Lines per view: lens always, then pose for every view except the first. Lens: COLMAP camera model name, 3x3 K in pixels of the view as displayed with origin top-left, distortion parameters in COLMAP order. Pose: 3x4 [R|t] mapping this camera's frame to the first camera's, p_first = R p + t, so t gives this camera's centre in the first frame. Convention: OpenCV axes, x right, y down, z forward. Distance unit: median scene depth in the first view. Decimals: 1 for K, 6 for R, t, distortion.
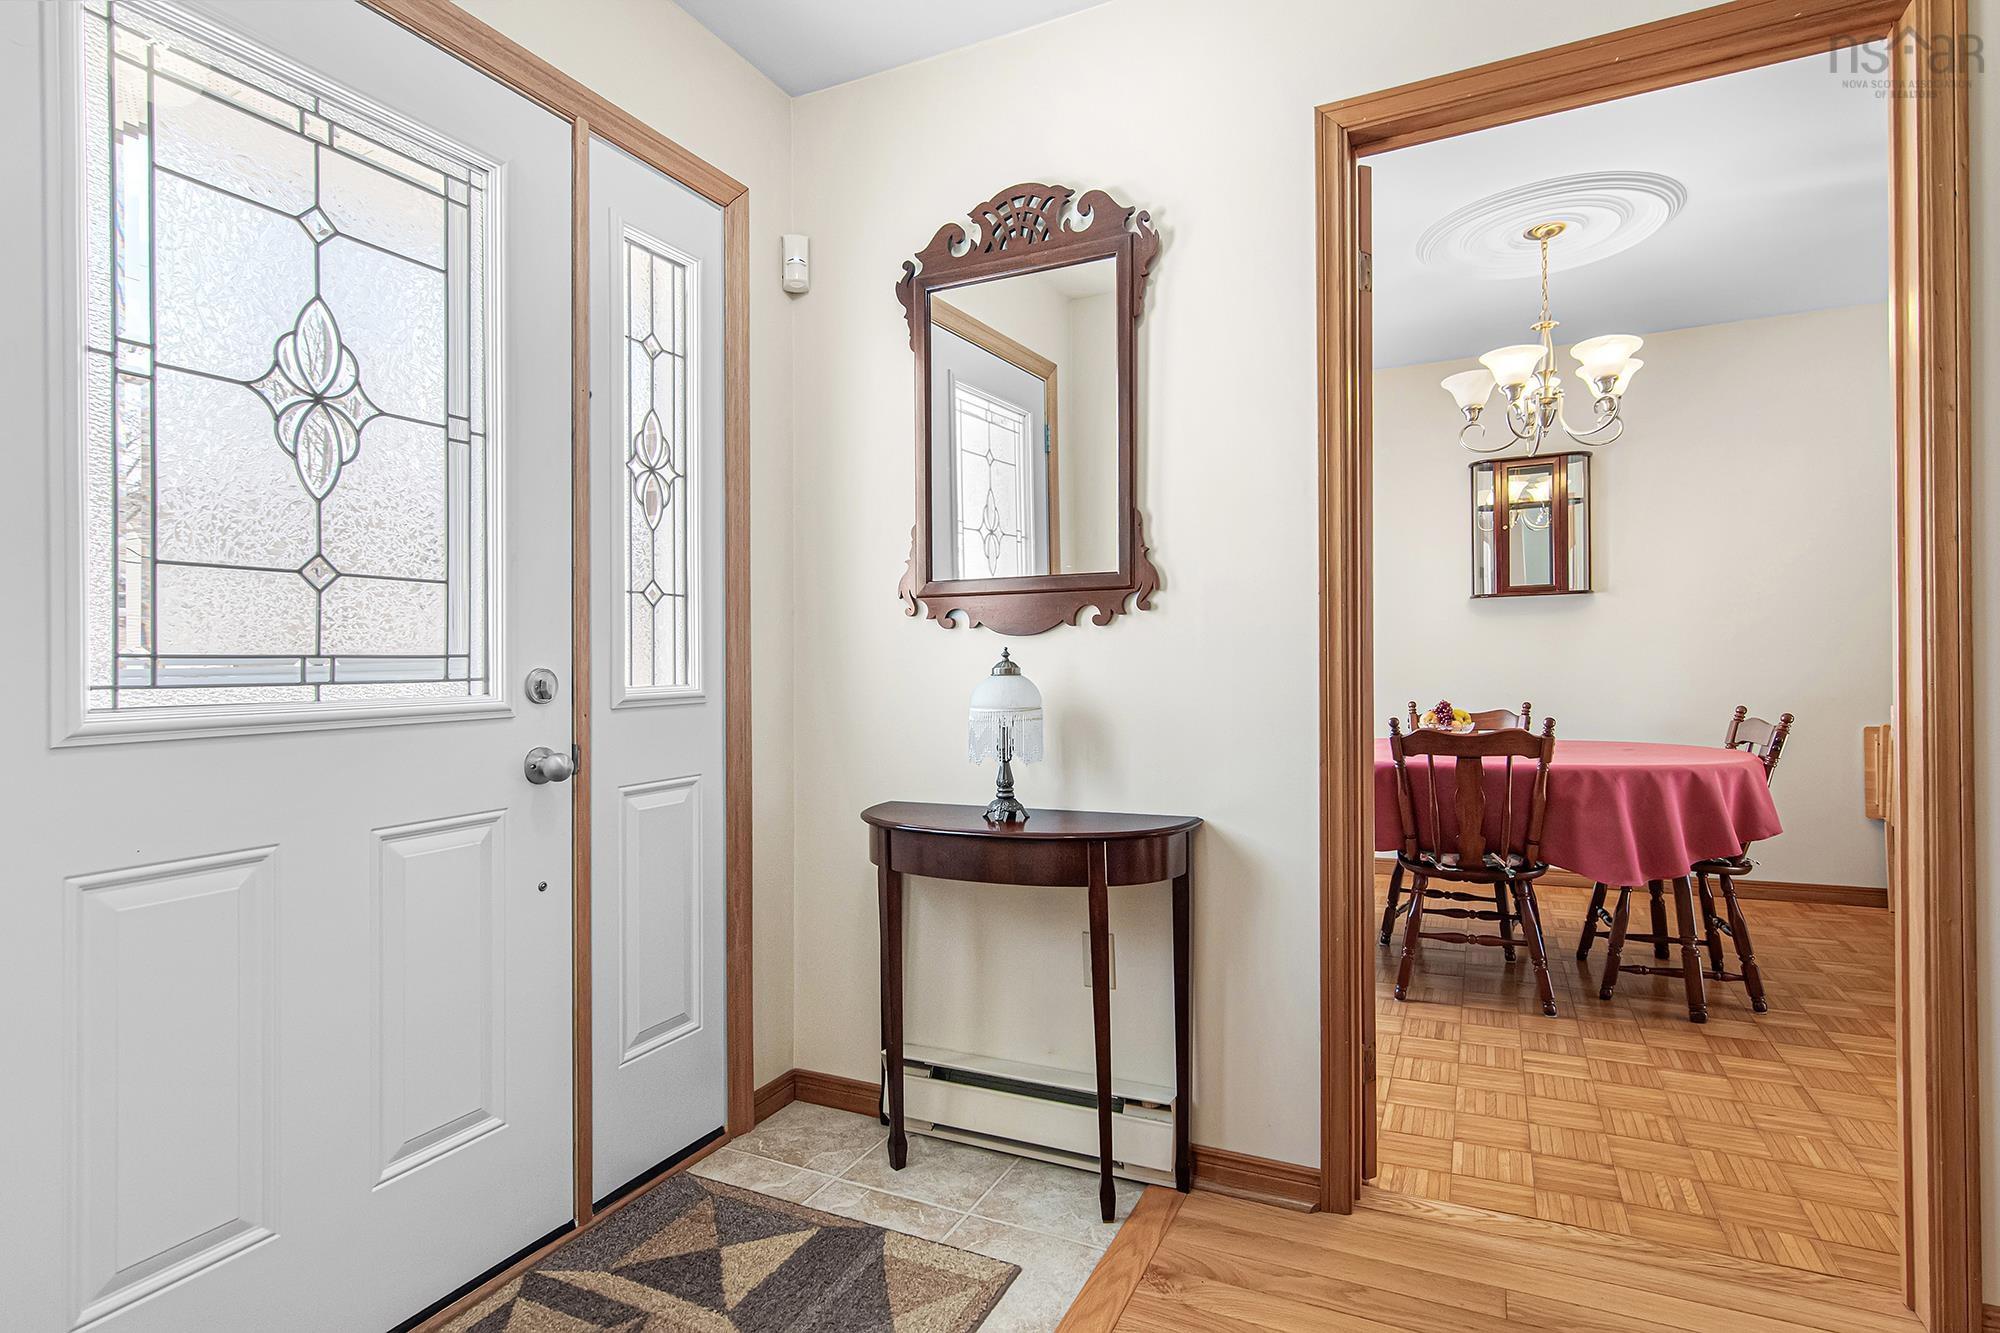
lens RADIAL K [[1006.4, 0, 1017.7], [0, 1006.4, 667.2], [0, 0, 1]] dist [-0.000624, 0.007418]
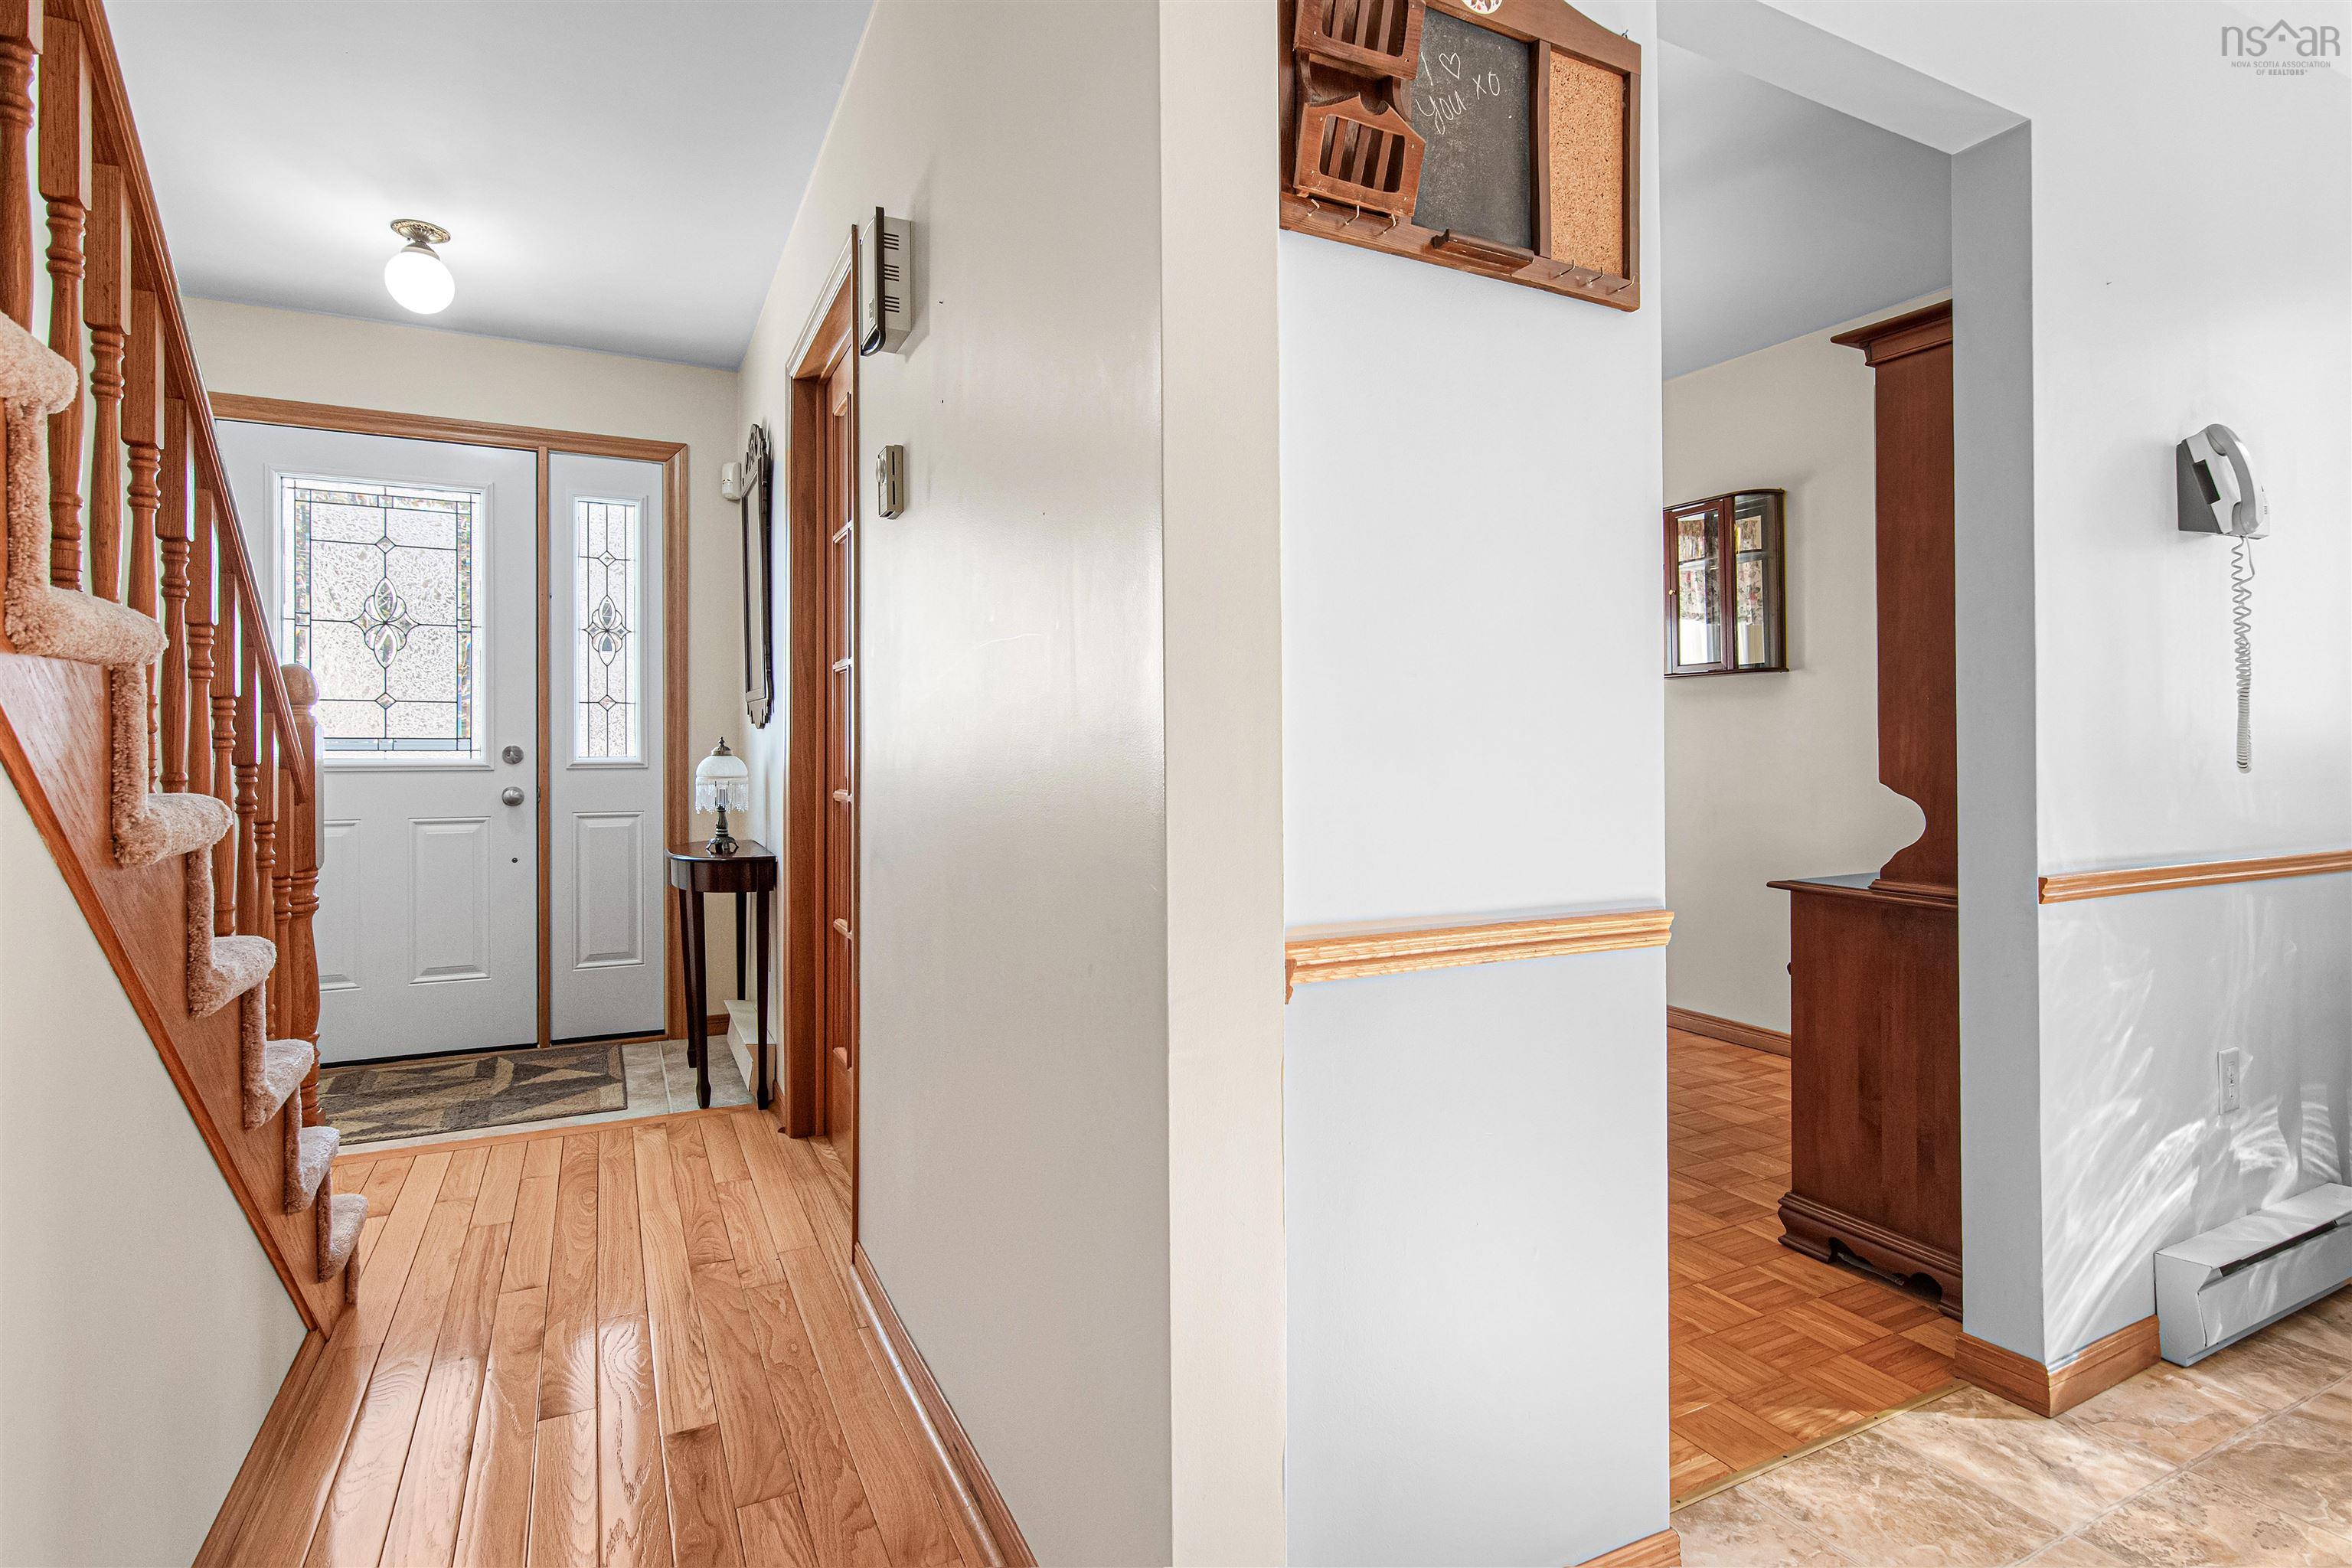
lens RADIAL K [[1183.6, 0, 1211.6], [0, 1183.6, 759.0], [0, 0, 1]] dist [-0.000624, 0.007418]
pose [[0.787935, 0.025307, -0.615238, 1.932675], [-0.018622, 0.999677, 0.017272, -0.035724], [0.615476, -0.002152, 0.788152, 0.049150]]
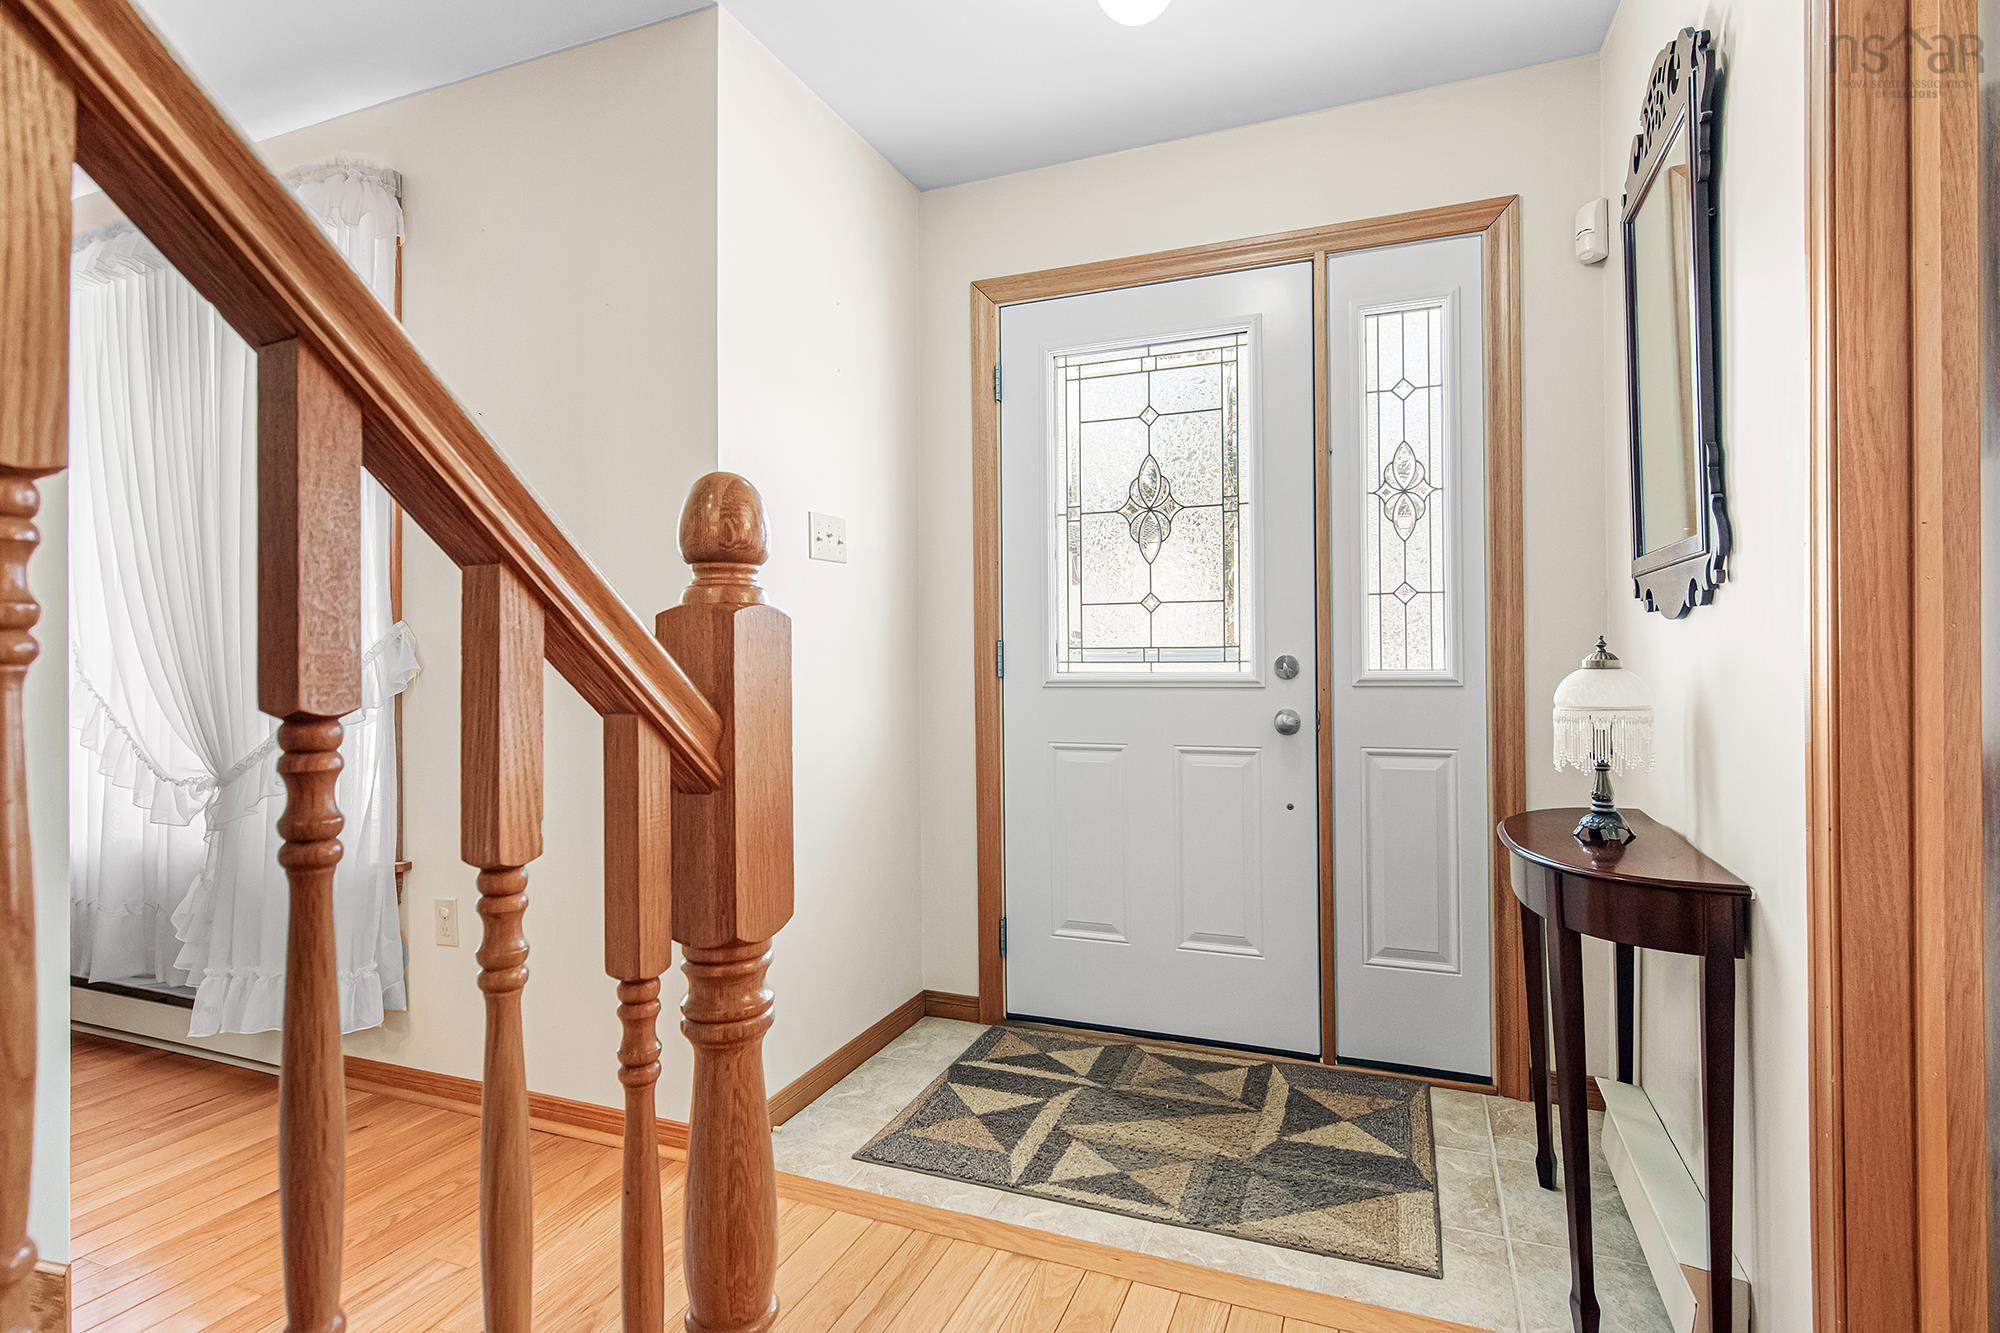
lens RADIAL K [[1006.4, 0, 1015.3], [0, 1006.4, 647.1], [0, 0, 1]] dist [-0.000624, 0.007418]
pose [[0.060769, 0.005342, -0.998138, 0.933939], [0.001791, 0.999983, 0.005461, -0.018099], [0.998150, -0.002119, 0.060758, 0.522405]]
